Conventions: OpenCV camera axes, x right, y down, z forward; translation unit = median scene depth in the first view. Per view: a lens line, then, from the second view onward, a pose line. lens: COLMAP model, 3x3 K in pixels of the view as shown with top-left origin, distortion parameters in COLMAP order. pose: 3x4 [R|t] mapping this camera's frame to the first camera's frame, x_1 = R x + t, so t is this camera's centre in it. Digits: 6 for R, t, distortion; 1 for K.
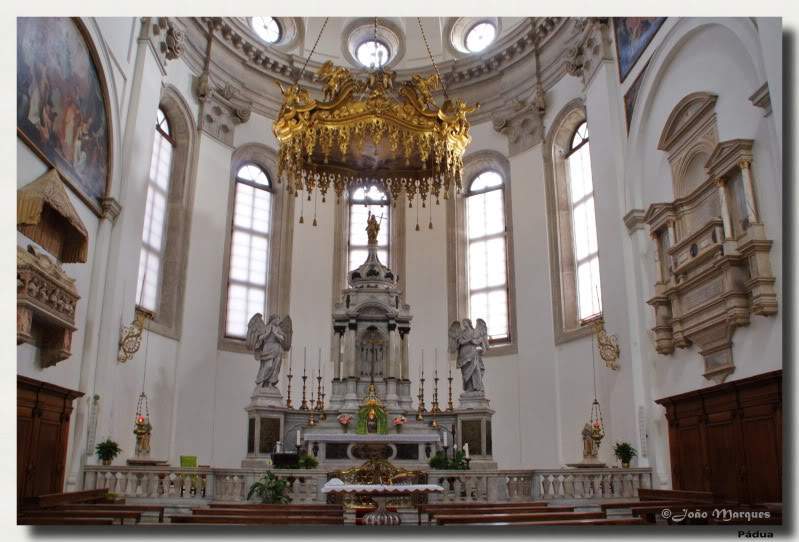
lens RADIAL K [[678.1, 0, 399.5], [0, 678.1, 271.0], [0, 0, 1]] dist [-0.140622, -0.002130]
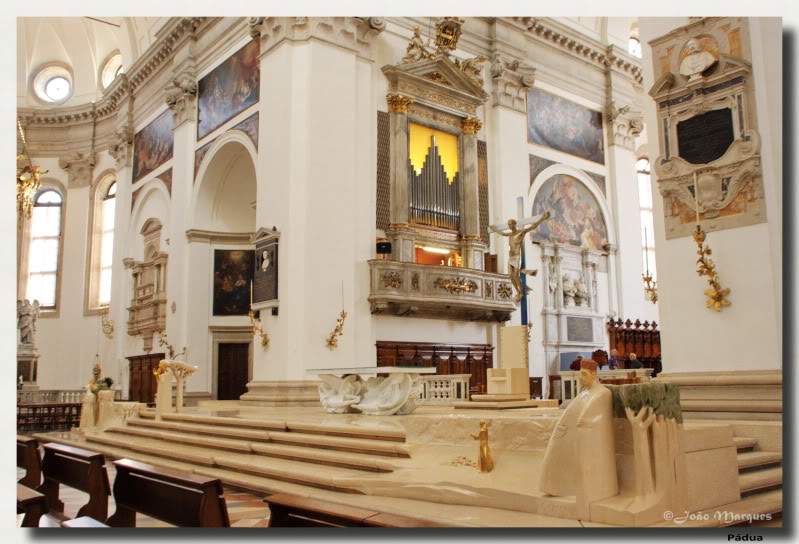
lens RADIAL K [[736.1, 0, 399.5], [0, 736.1, 272.0], [0, 0, 1]] dist [-0.077078, 0.017530]
pose [[0.829612, 0.072133, 0.553661, -0.109804], [-0.139567, 0.986931, 0.080547, -0.231474], [-0.540615, -0.144096, 0.828837, -0.818380]]
